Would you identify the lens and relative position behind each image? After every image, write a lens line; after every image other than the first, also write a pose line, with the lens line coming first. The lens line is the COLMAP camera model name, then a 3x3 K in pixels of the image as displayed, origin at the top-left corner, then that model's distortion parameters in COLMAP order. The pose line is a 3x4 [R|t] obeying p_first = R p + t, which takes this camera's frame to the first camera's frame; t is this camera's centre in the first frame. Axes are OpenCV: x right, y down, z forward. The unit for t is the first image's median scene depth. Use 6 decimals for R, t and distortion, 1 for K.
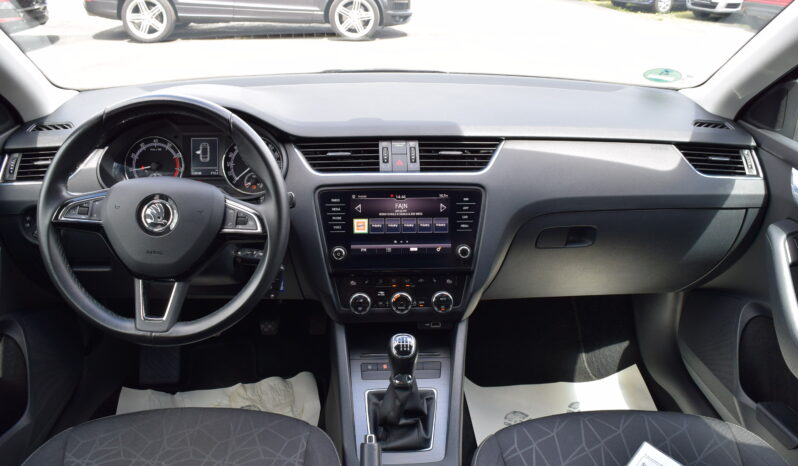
lens RADIAL K [[623.7, 0, 399.0], [0, 623.7, 233.0], [0, 0, 1]] dist [-0.082087, 0.006806]
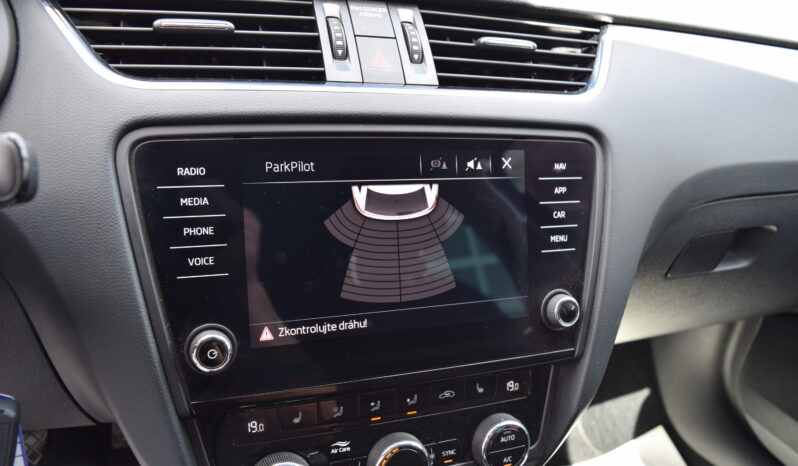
lens RADIAL K [[623.7, 0, 399.0], [0, 623.7, 233.0], [0, 0, 1]] dist [-0.082087, 0.006806]
pose [[0.951704, -0.036229, 0.304872, -0.096701], [0.026998, 0.999042, 0.034440, -0.029920], [-0.305828, -0.024545, 0.951770, 0.673217]]
